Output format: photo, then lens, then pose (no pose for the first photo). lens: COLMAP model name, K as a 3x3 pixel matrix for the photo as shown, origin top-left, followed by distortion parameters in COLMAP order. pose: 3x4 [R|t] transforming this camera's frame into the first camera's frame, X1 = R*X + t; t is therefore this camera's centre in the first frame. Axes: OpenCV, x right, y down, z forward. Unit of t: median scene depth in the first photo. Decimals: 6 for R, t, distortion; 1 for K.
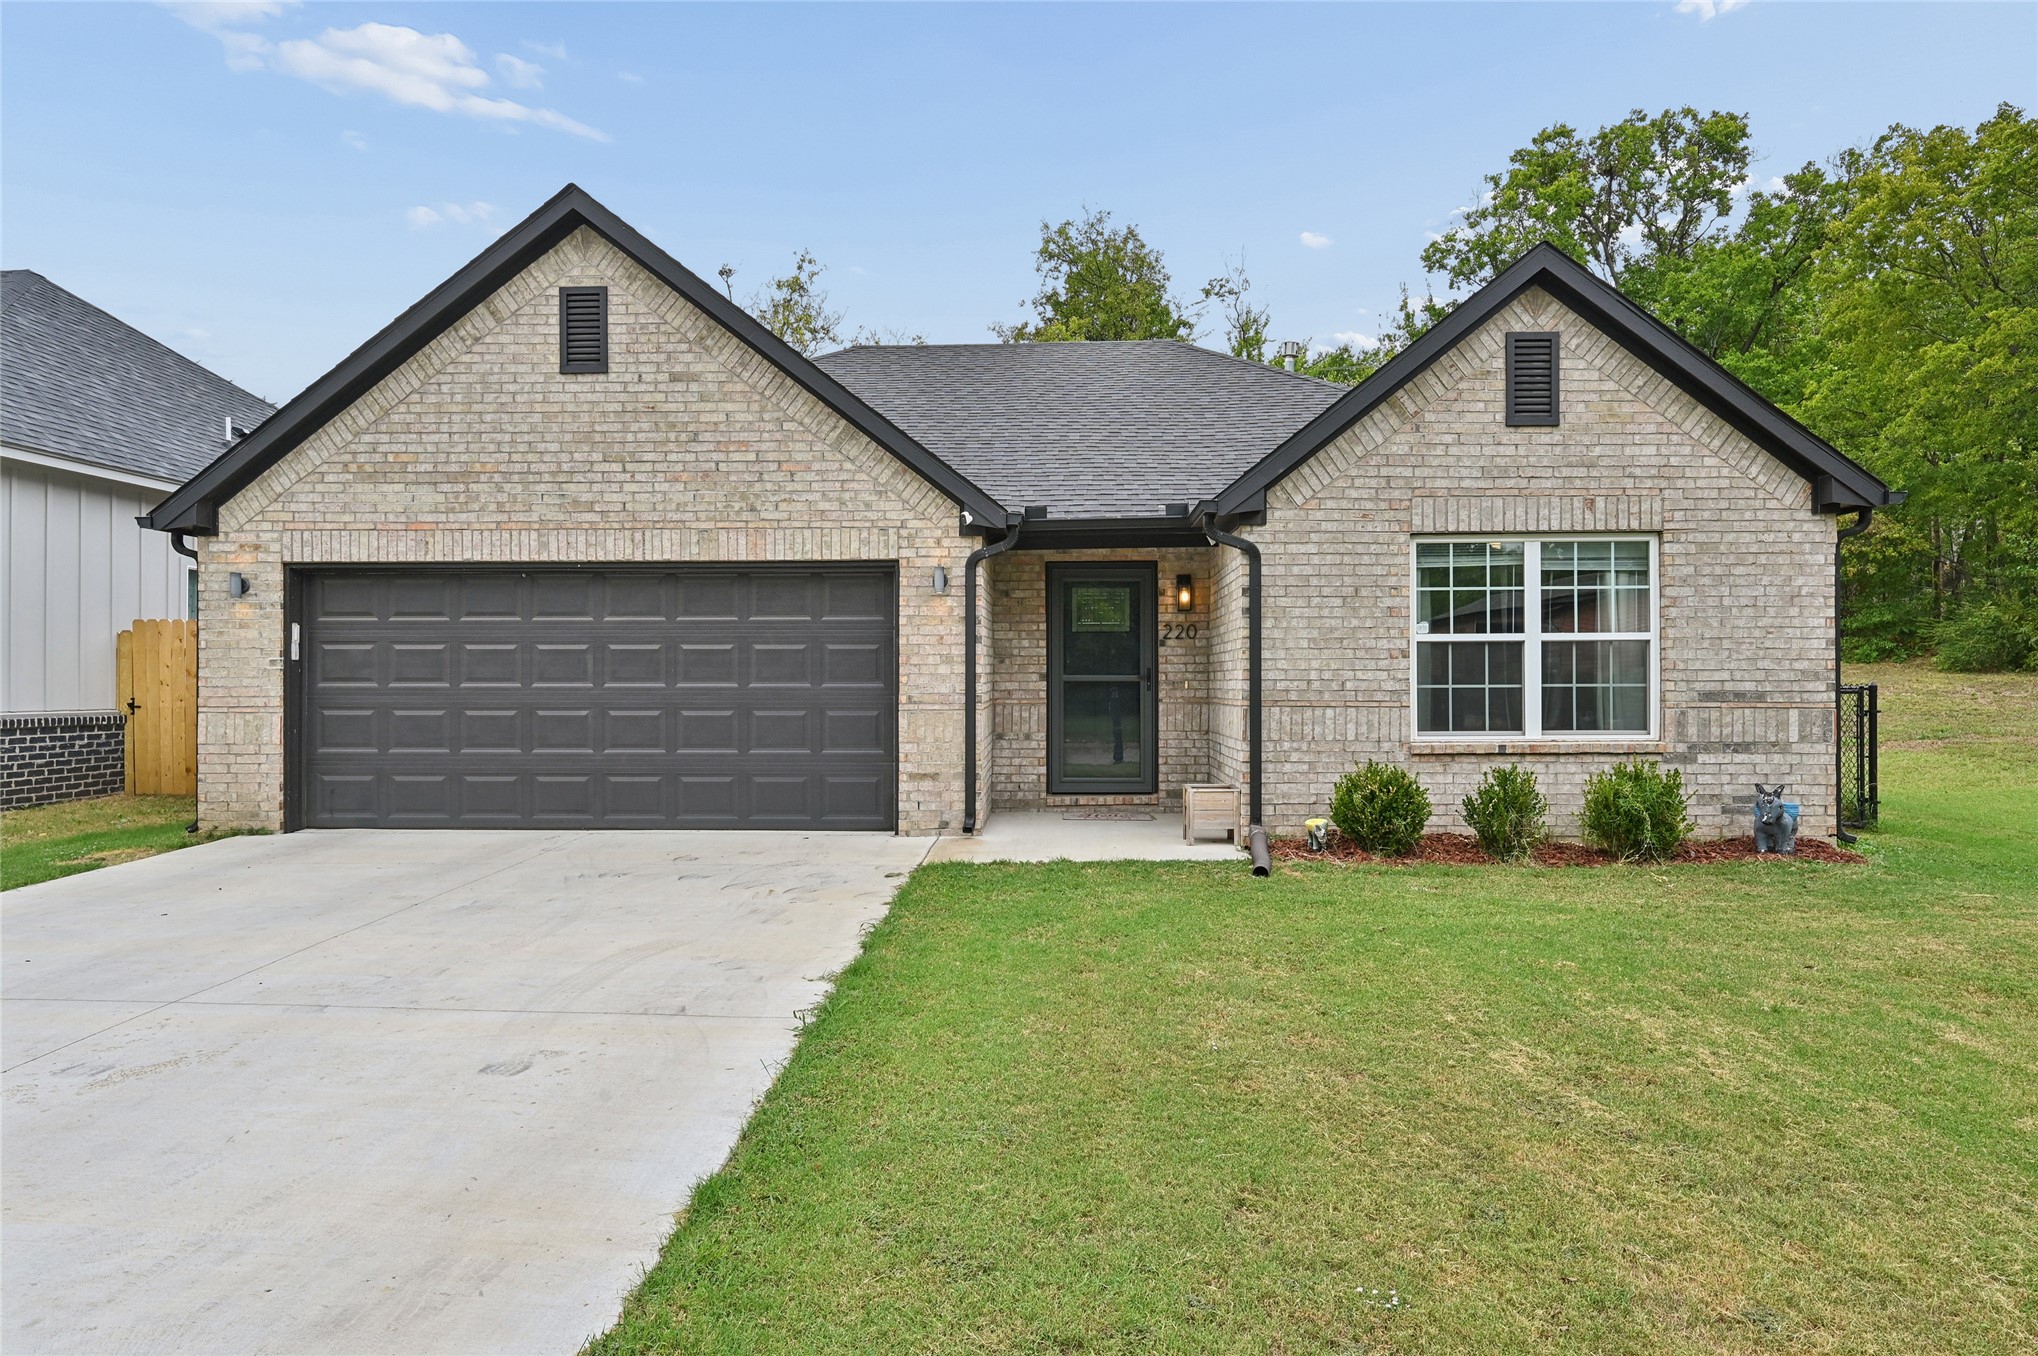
lens RADIAL K [[1230.1, 0, 1014.2], [0, 1230.1, 672.6], [0, 0, 1]] dist [-0.002071, -0.000087]
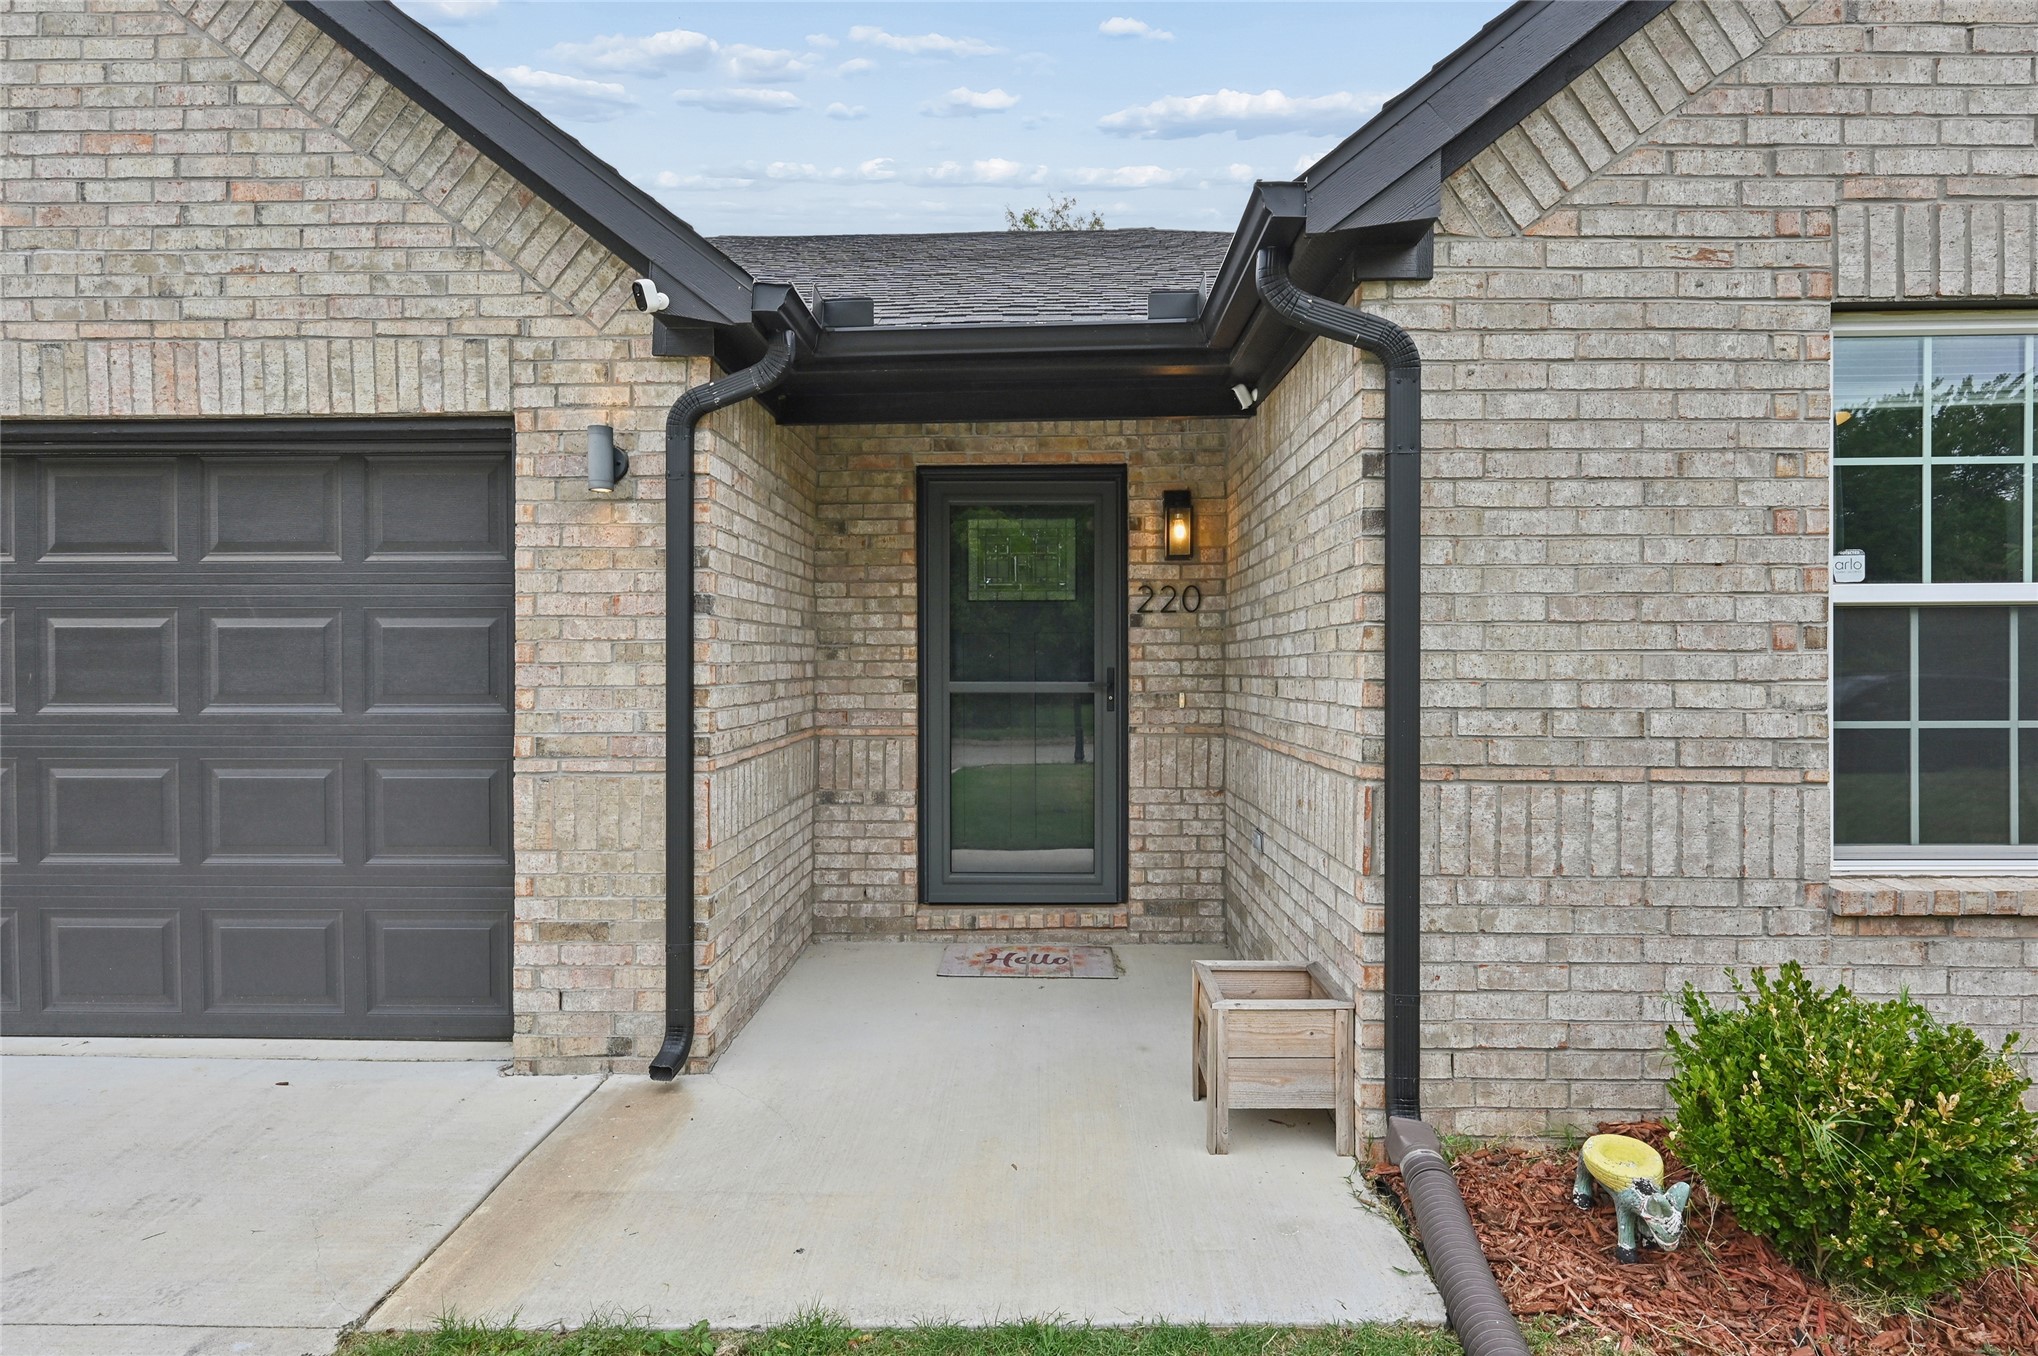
lens RADIAL K [[998.2, 0, 1021.8], [0, 998.2, 672.3], [0, 0, 1]] dist [0.003489, 0.000766]
pose [[0.999875, 0.000036, 0.015838, 0.074040], [-0.000195, 0.999949, 0.010079, -0.007237], [-0.015837, -0.010081, 0.999824, 0.656217]]
